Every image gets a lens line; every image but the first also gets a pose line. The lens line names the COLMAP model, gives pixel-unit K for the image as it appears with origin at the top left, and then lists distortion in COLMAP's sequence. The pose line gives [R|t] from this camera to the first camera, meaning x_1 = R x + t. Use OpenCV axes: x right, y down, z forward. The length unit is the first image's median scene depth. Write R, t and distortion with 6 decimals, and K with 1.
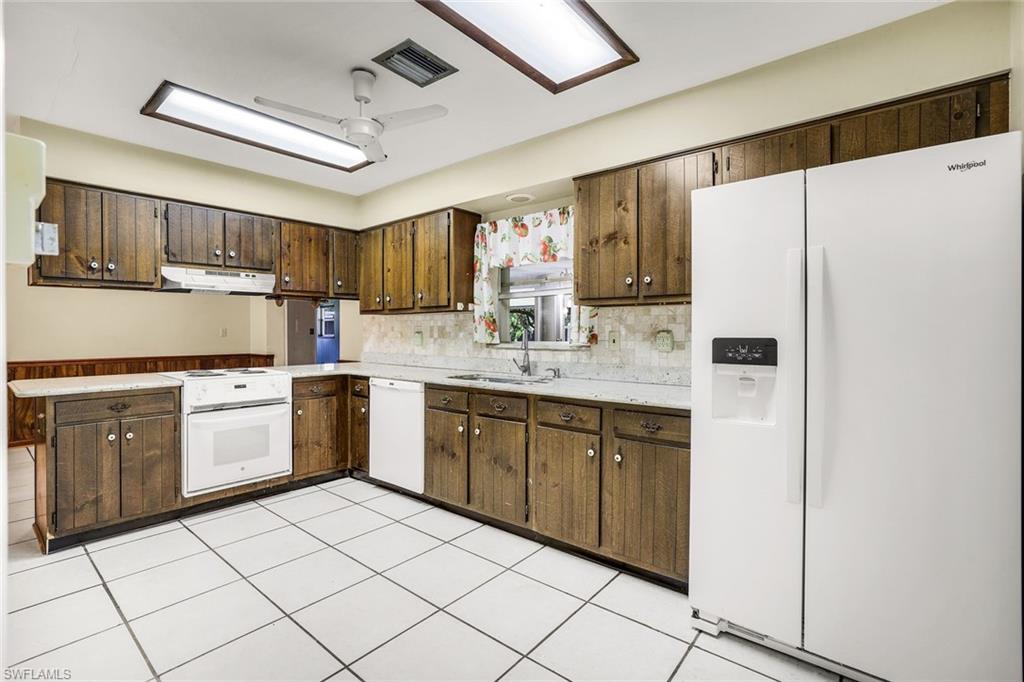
lens RADIAL K [[450.0, 0, 510.9], [0, 450.0, 337.7], [0, 0, 1]] dist [-0.029976, 0.006561]
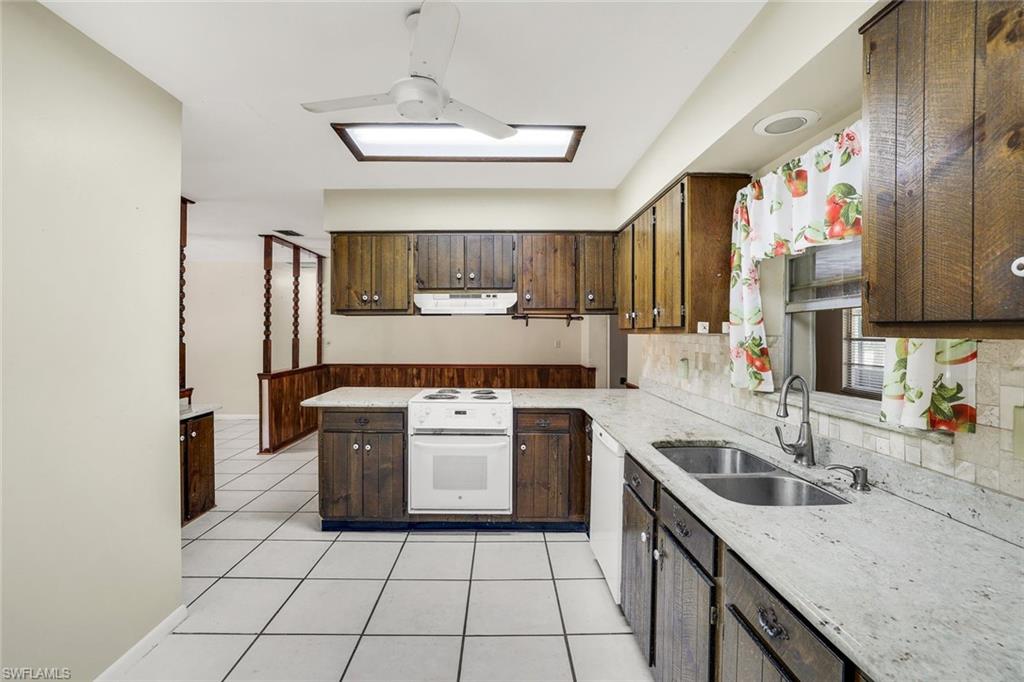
lens RADIAL K [[450.0, 0, 520.0], [0, 450.0, 333.7], [0, 0, 1]] dist [-0.029976, 0.006561]
pose [[0.659630, 0.009327, -0.751533, 0.199714], [-0.018918, 0.999812, -0.004197, -0.056771], [0.751353, 0.016986, 0.659682, 0.418674]]
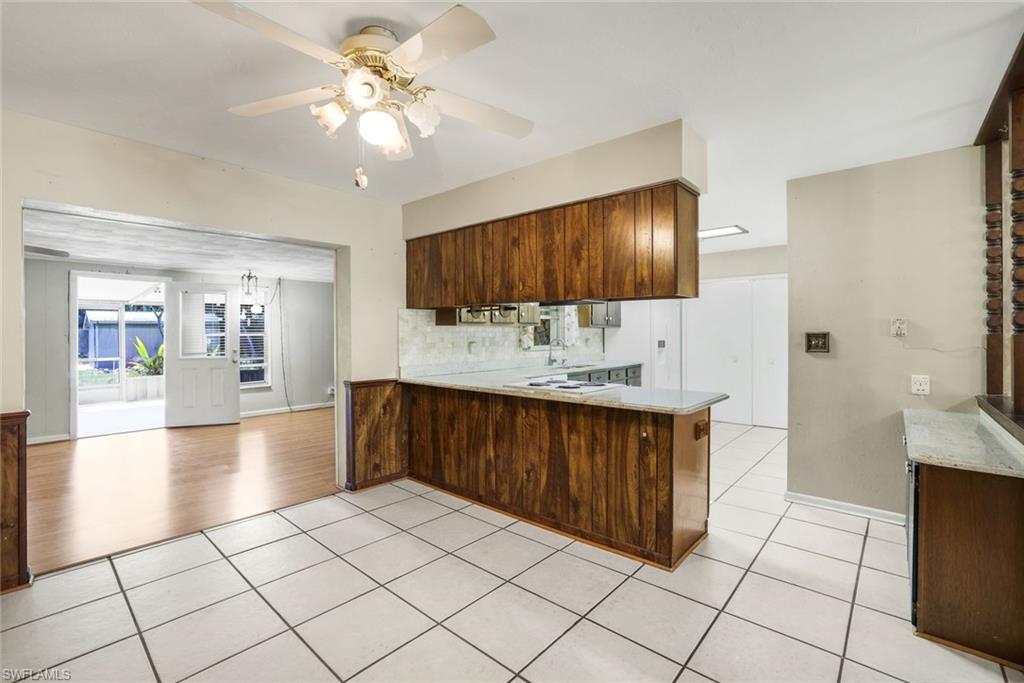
lens RADIAL K [[450.0, 0, 514.9], [0, 450.0, 334.2], [0, 0, 1]] dist [-0.029976, 0.006561]
pose [[0.034451, -0.001682, 0.999405, -1.700483], [0.014686, 0.999891, 0.001176, -0.040832], [-0.999298, 0.014636, 0.034472, 1.076584]]
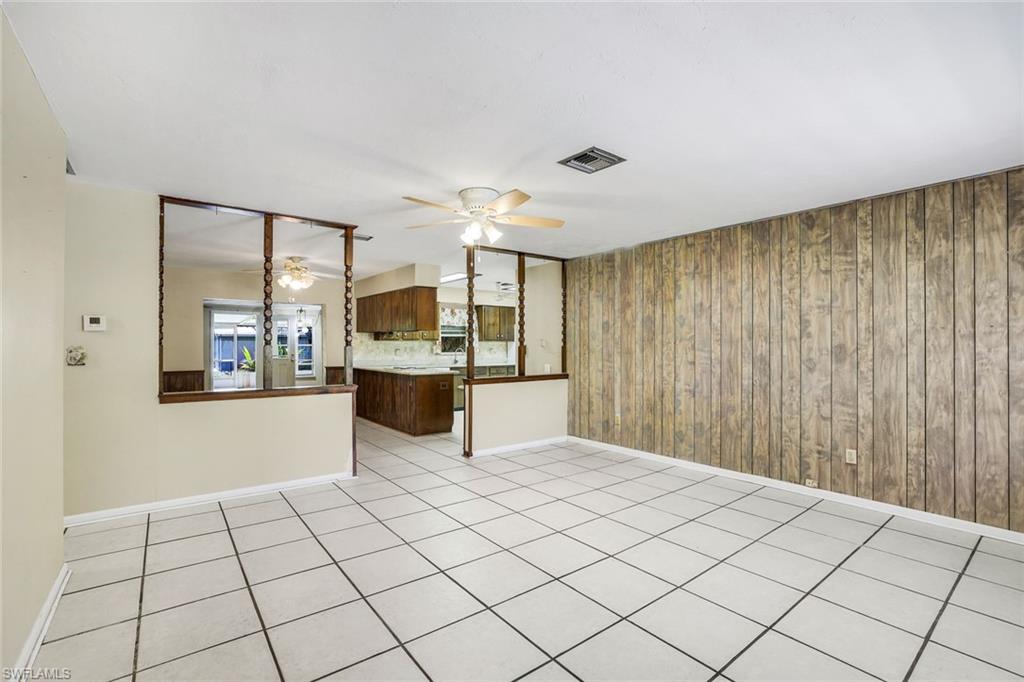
lens RADIAL K [[450.0, 0, 505.2], [0, 450.0, 345.0], [0, 0, 1]] dist [-0.029976, 0.006561]
pose [[0.219874, 0.001263, 0.975528, -2.757003], [0.010424, 0.999939, -0.003644, -0.025376], [-0.975473, 0.010970, 0.219847, 0.035962]]
